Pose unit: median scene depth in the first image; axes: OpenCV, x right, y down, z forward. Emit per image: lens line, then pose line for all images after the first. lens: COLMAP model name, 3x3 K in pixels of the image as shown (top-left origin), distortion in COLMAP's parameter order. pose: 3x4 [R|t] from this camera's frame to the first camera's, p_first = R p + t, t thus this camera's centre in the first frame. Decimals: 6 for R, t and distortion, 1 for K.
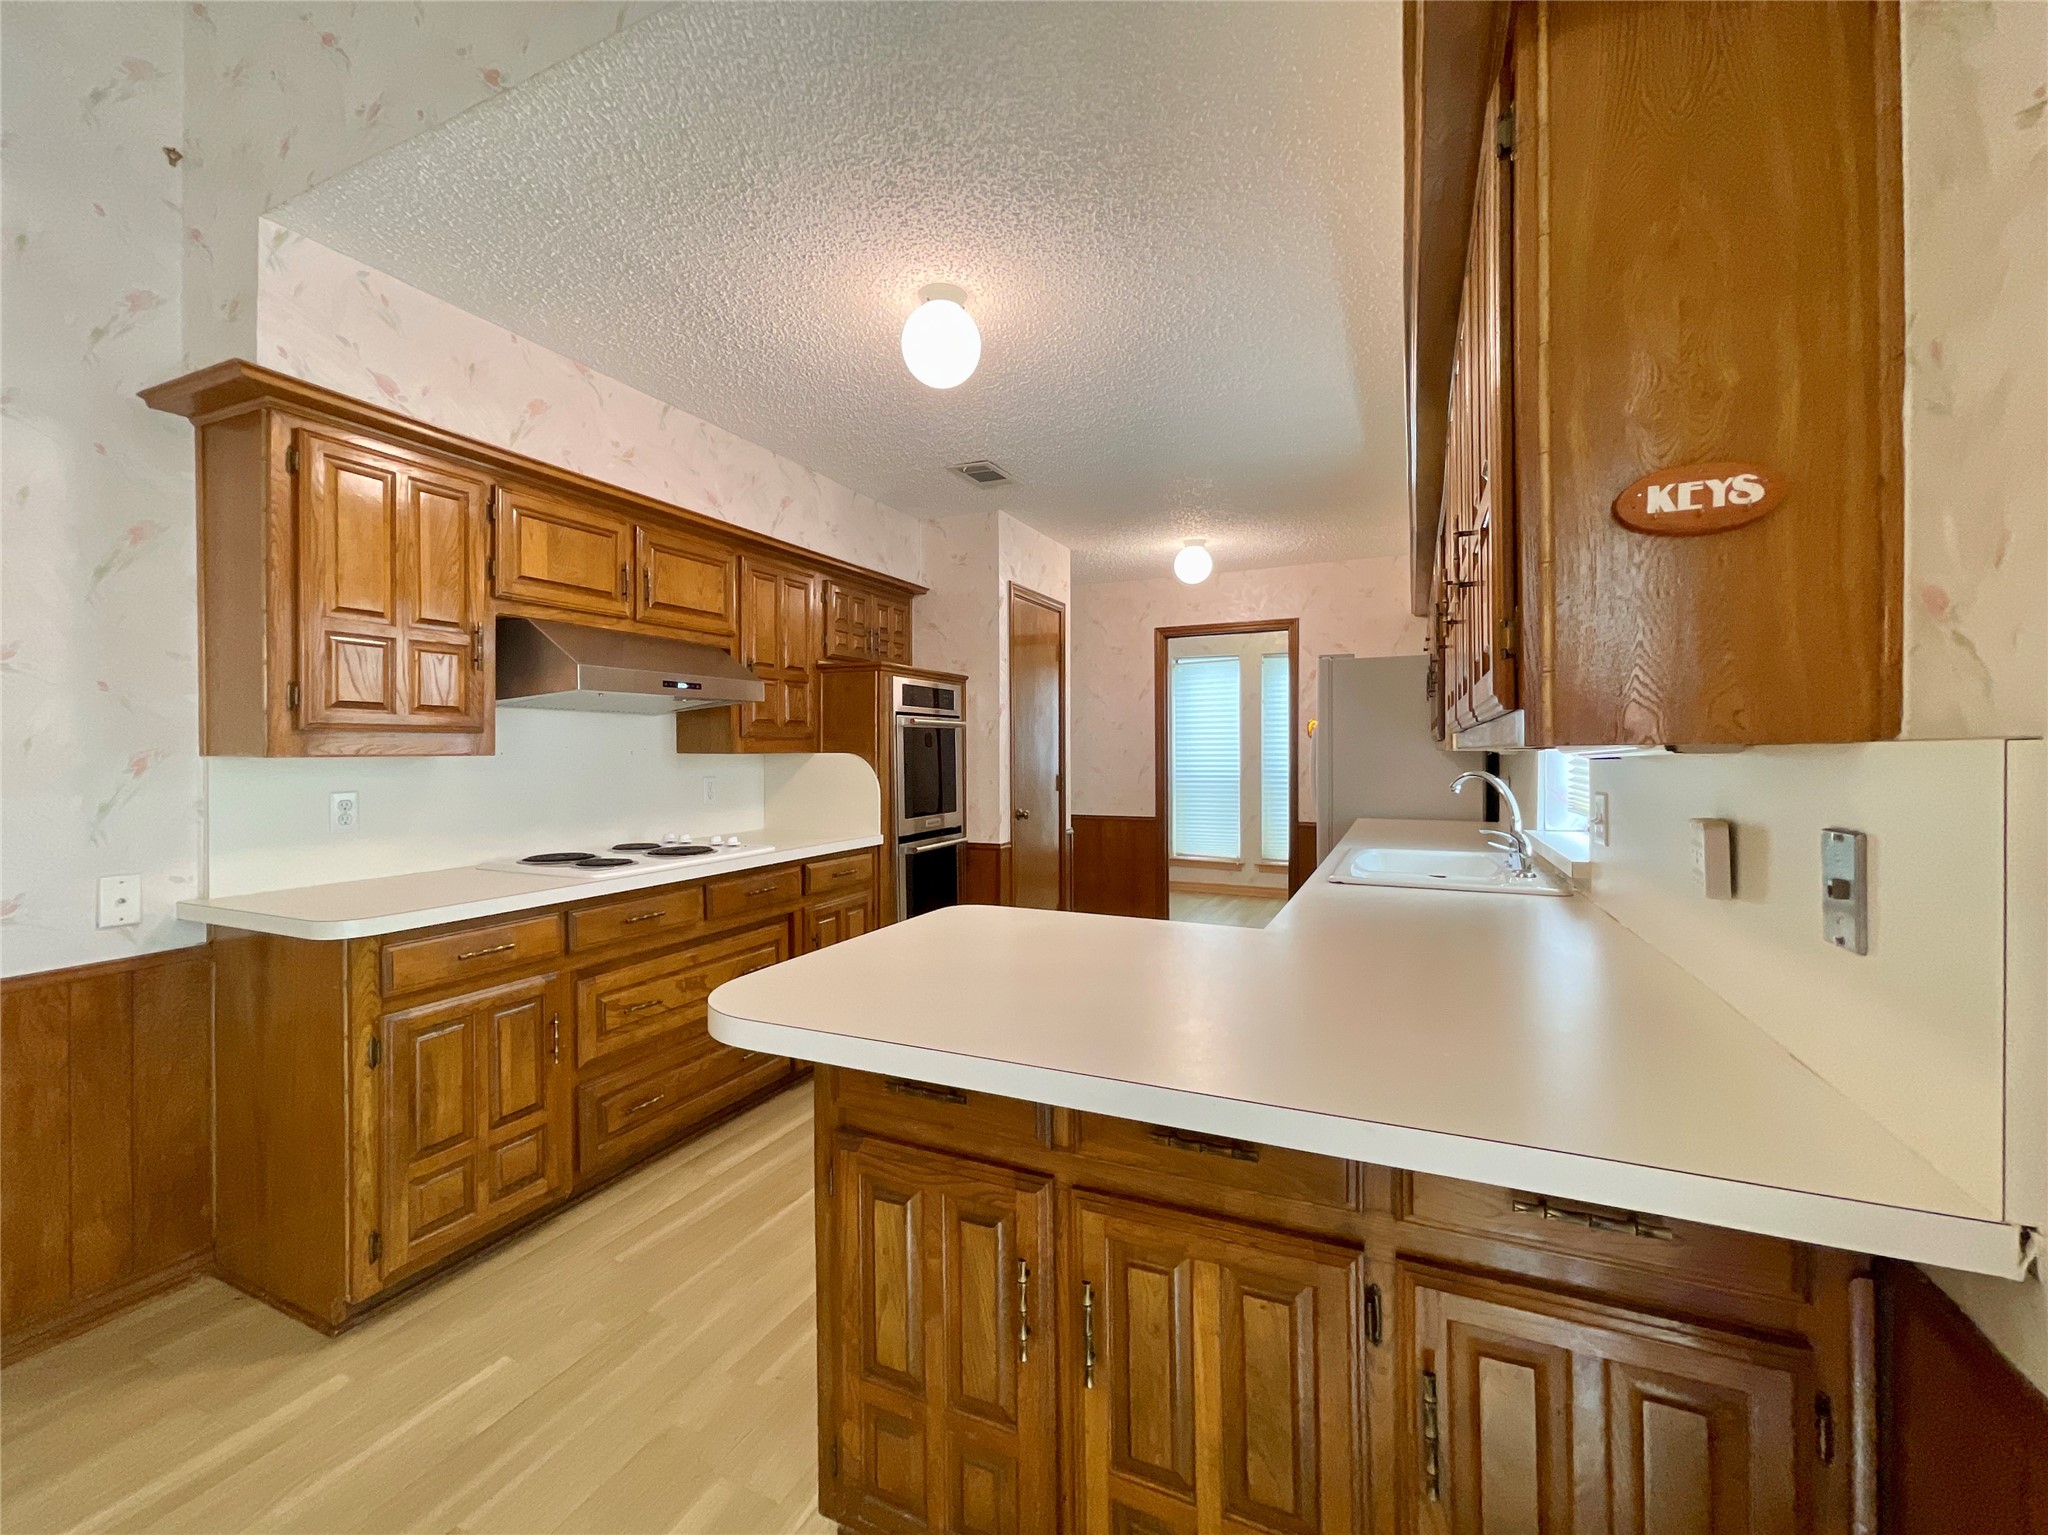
lens RADIAL K [[851.0, 0, 1029.2], [0, 851.0, 752.4], [0, 0, 1]] dist [-0.000477, -0.000557]
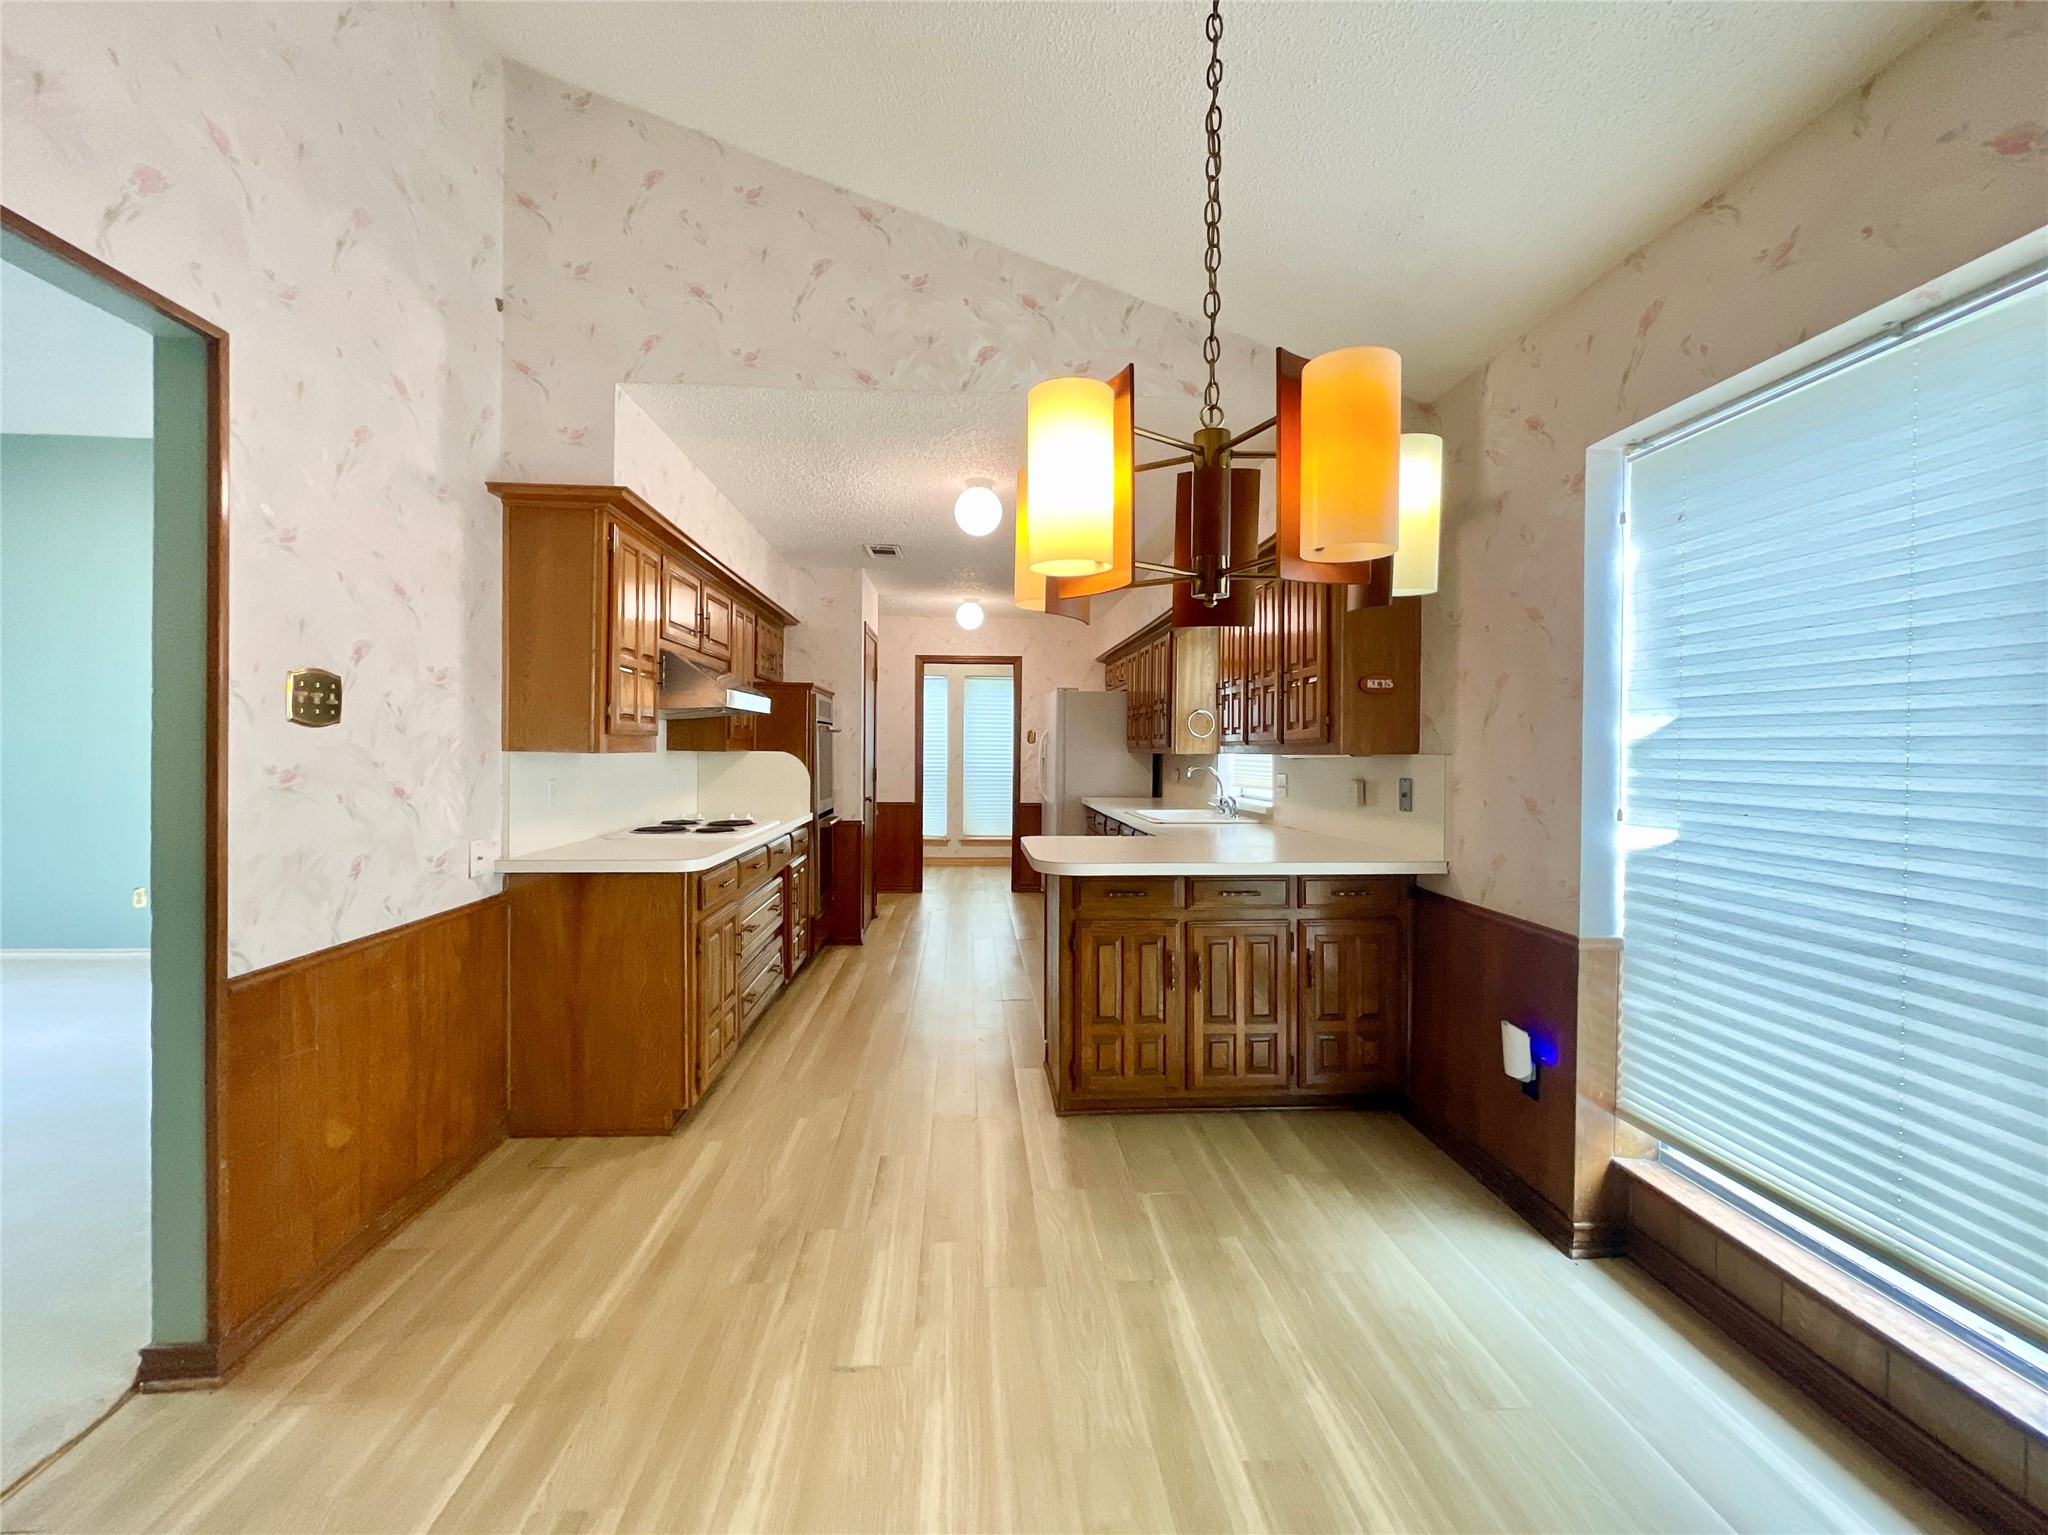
lens RADIAL K [[851.0, 0, 1029.2], [0, 851.0, 752.4], [0, 0, 1]] dist [-0.000477, -0.000557]
pose [[0.876117, 0.008683, 0.482021, -0.933037], [-0.009579, 0.999954, -0.000601, -0.001150], [-0.482004, -0.004091, 0.876160, -0.595898]]
